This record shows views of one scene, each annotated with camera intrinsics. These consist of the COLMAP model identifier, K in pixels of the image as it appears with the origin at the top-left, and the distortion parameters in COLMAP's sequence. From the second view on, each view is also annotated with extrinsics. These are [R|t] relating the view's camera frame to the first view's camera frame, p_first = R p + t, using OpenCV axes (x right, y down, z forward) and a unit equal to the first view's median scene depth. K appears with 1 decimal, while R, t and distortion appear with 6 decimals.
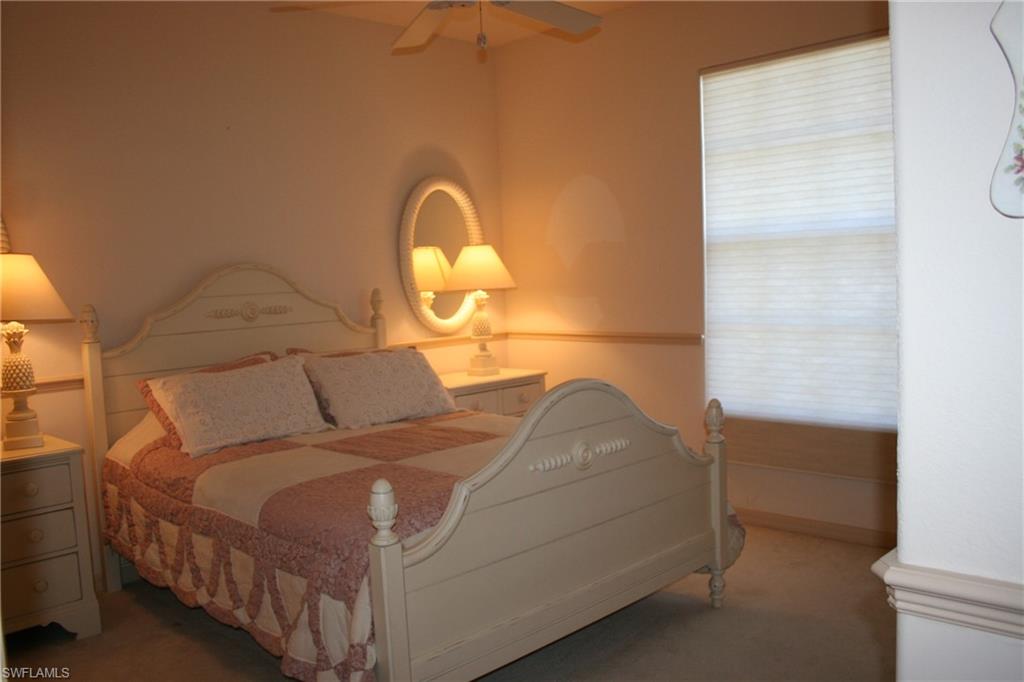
lens RADIAL K [[862.0, 0, 511.9], [0, 862.0, 340.5], [0, 0, 1]] dist [-0.151776, 0.116837]
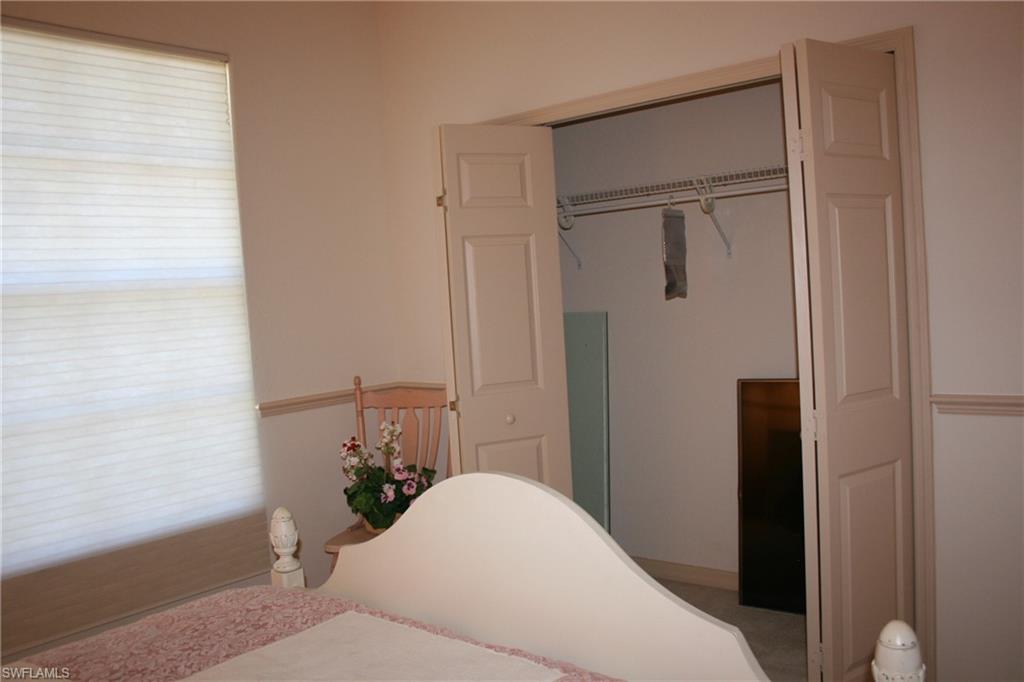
lens RADIAL K [[862.0, 0, 513.9], [0, 862.0, 339.0], [0, 0, 1]] dist [-0.151776, 0.116837]
pose [[-0.108957, -0.006029, 0.994028, -0.386993], [0.138046, 0.990200, 0.021137, -0.047188], [-0.984414, 0.139524, -0.107057, 0.724295]]
